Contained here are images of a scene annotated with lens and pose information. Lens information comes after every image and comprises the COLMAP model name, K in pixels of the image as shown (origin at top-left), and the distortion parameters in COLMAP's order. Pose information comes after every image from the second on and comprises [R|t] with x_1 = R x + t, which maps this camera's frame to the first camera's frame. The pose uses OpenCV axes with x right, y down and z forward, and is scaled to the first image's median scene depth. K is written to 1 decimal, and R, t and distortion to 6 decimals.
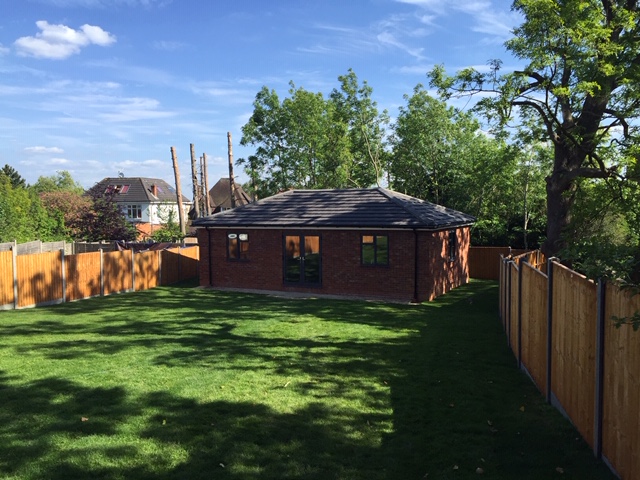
lens RADIAL K [[544.1, 0, 324.0], [0, 544.1, 243.2], [0, 0, 1]] dist [0.057141, -0.046012]
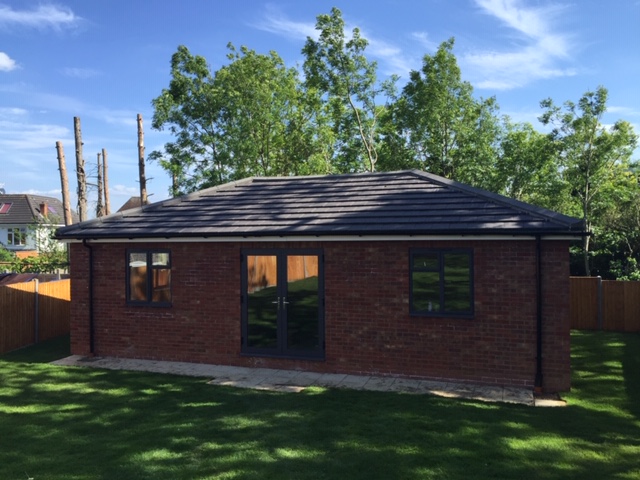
lens RADIAL K [[544.1, 0, 318.7], [0, 544.1, 236.5], [0, 0, 1]] dist [0.057141, -0.046012]
pose [[0.990354, 0.004633, 0.138481, -0.066484], [0.005267, 0.997460, -0.071040, 0.004806], [-0.138459, 0.071084, 0.987814, 0.438963]]
